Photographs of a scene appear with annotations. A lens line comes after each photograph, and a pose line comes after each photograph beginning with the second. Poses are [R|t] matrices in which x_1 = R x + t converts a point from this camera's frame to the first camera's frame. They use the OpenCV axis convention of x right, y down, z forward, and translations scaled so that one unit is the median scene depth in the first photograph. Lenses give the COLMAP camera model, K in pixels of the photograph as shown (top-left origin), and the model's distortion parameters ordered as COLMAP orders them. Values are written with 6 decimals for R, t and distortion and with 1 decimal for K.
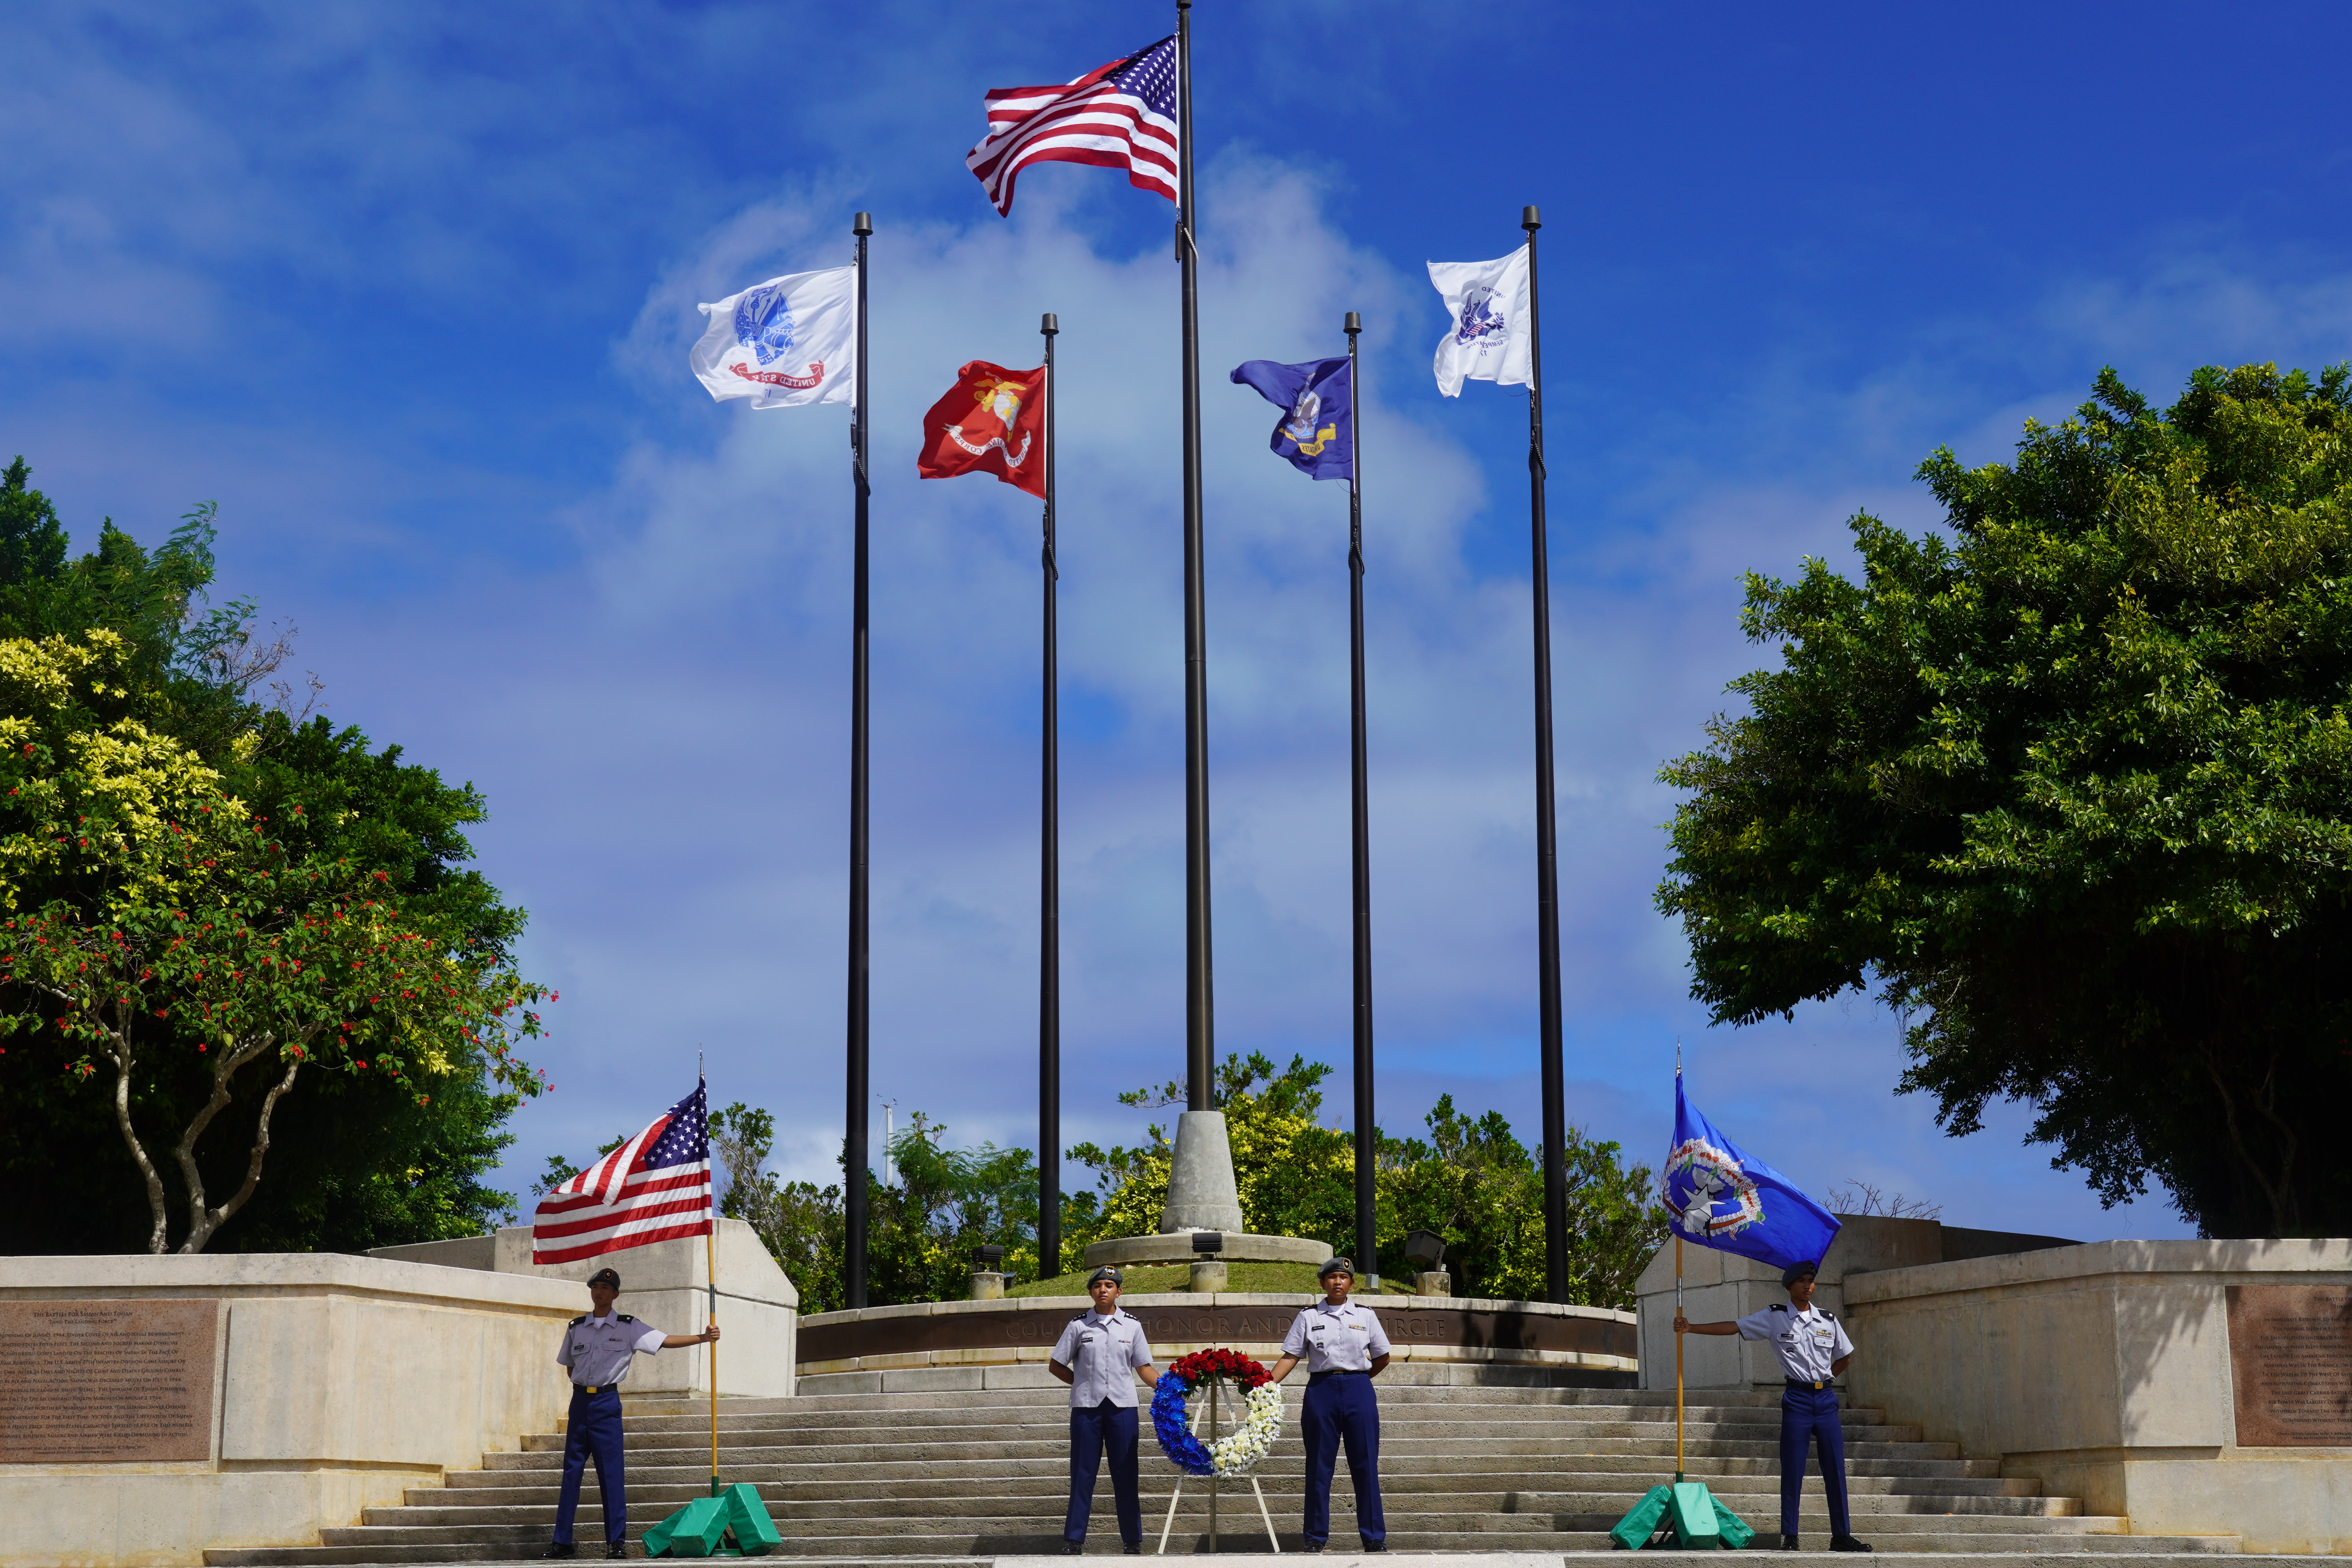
lens RADIAL K [[3568.3, 0, 1176.0], [0, 3568.3, 784.0], [0, 0, 1]] dist [-0.034059, -0.023293]
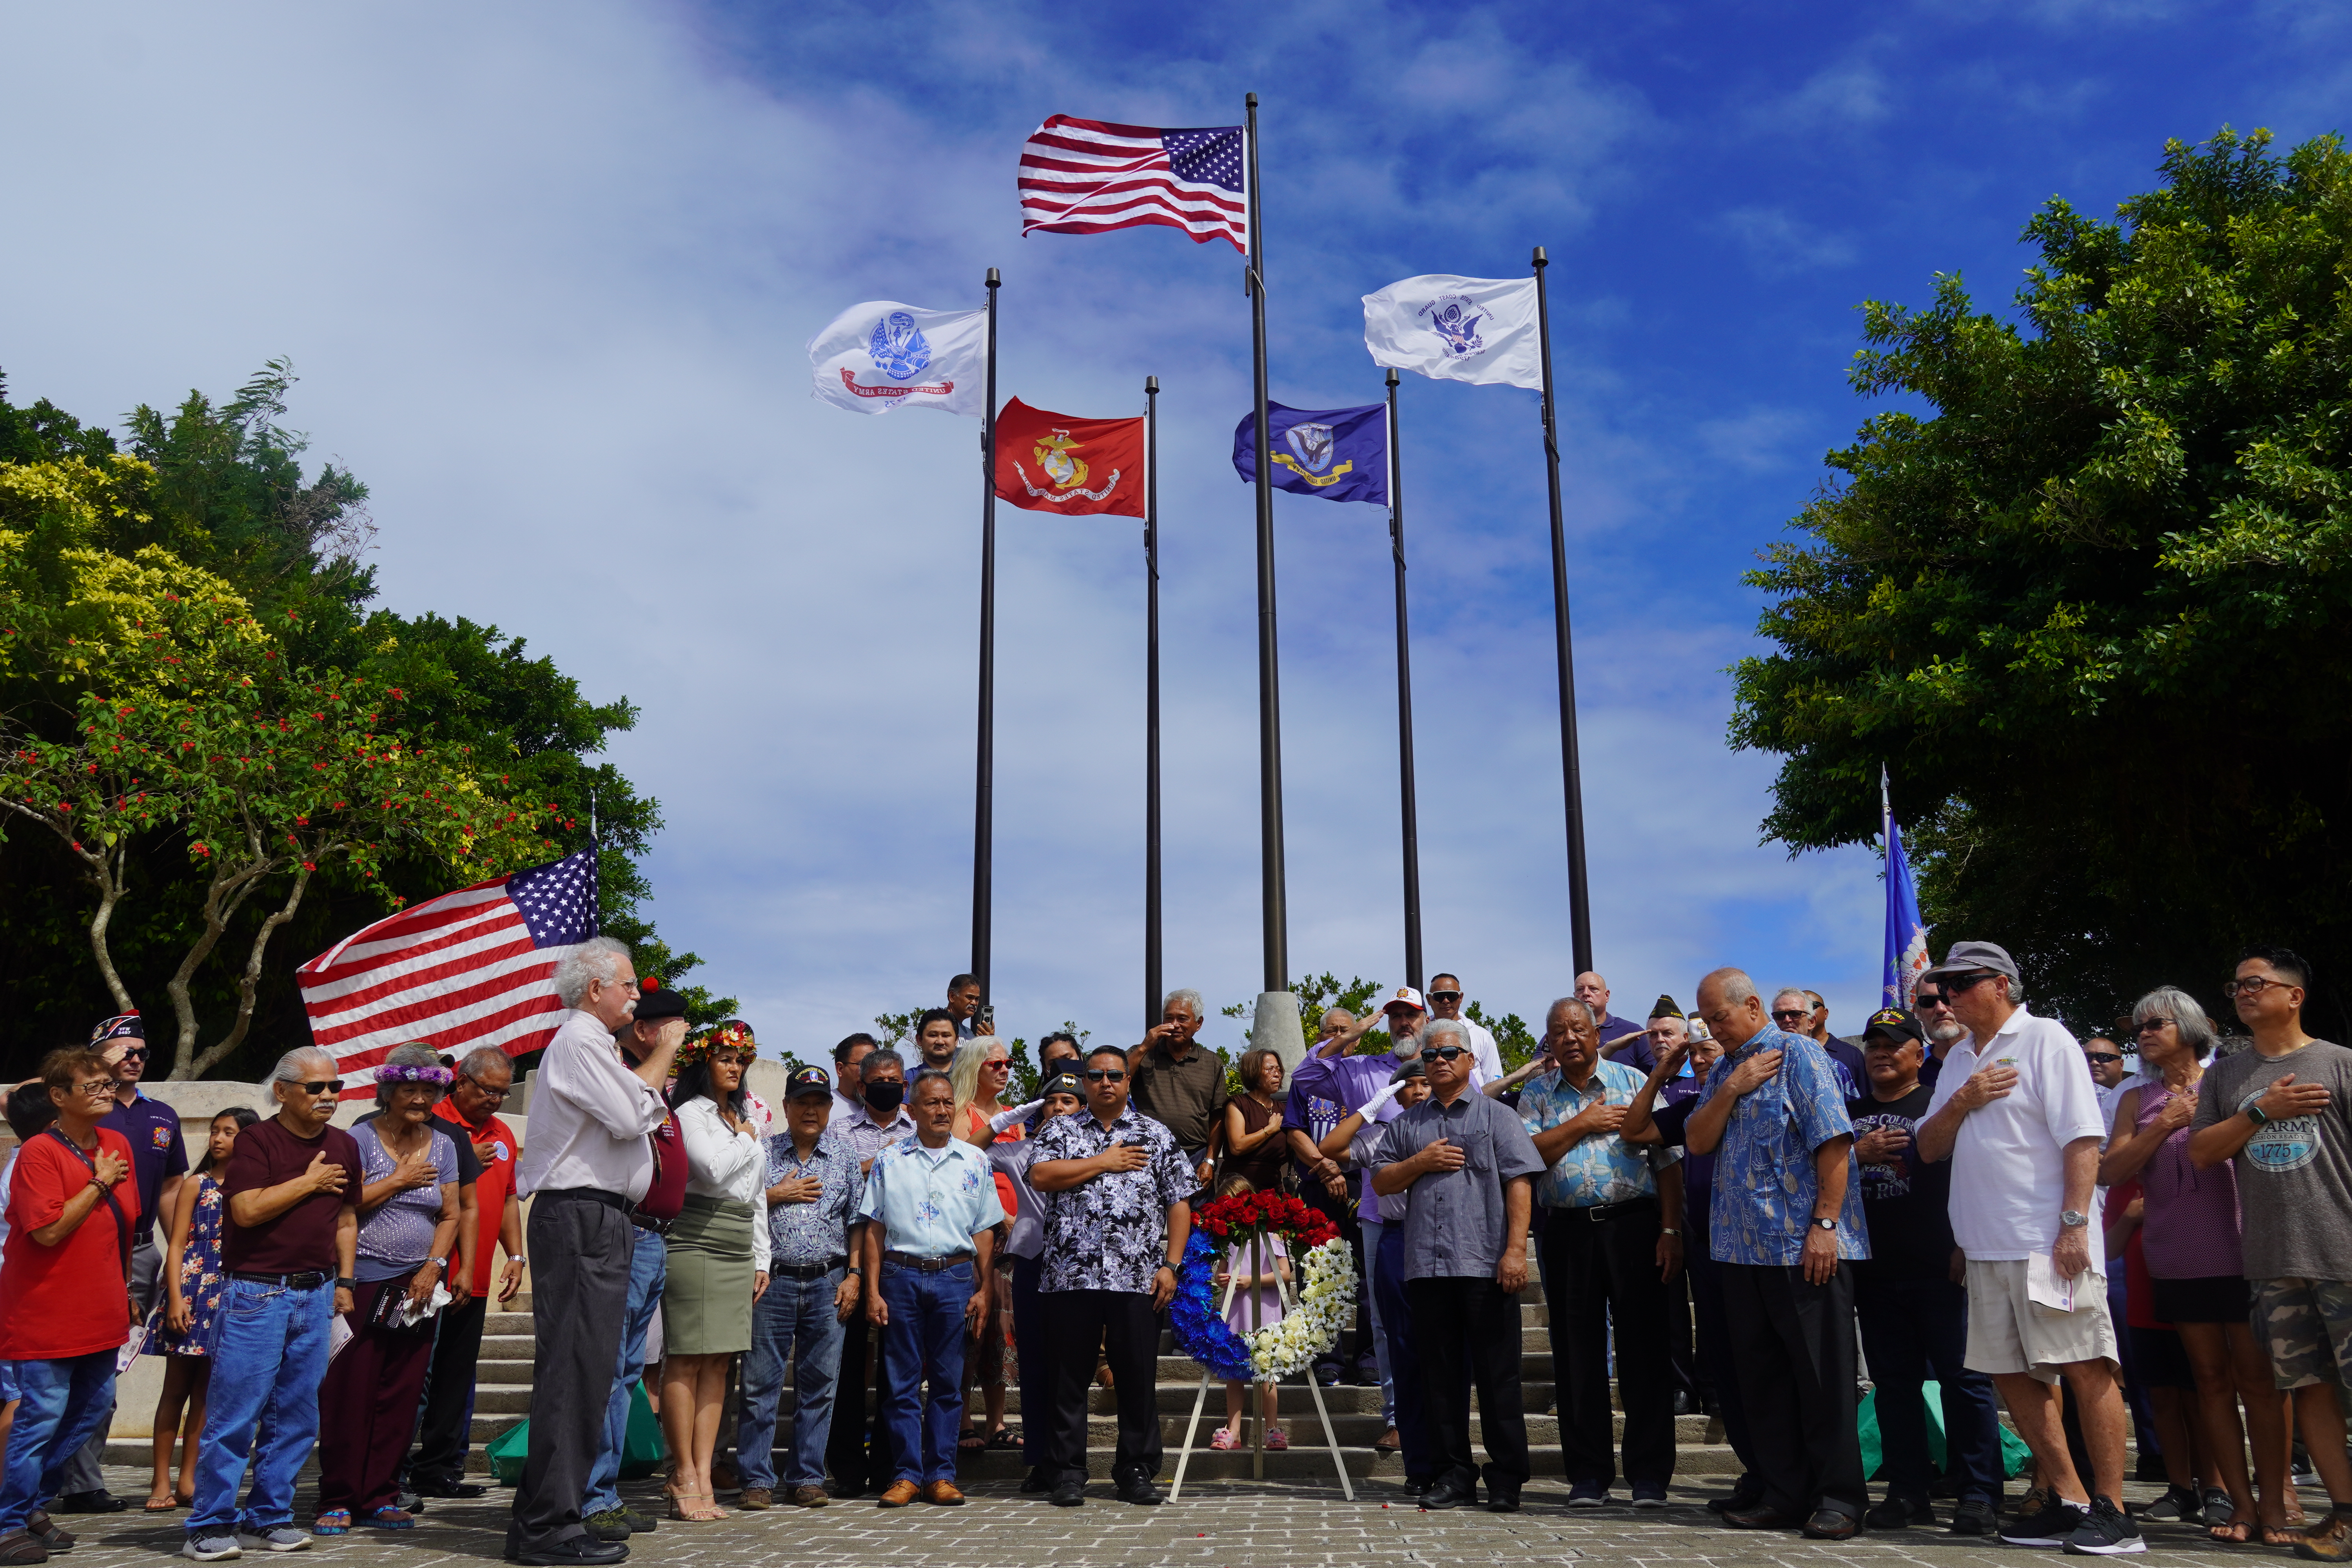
lens RADIAL K [[1906.7, 0, 1176.0], [0, 1906.7, 784.0], [0, 0, 1]] dist [-0.074824, 0.066248]
pose [[0.998227, -0.015911, -0.057356, 0.014485], [0.012284, 0.997936, -0.063032, 0.083379], [0.058241, 0.062216, 0.996362, 0.508444]]
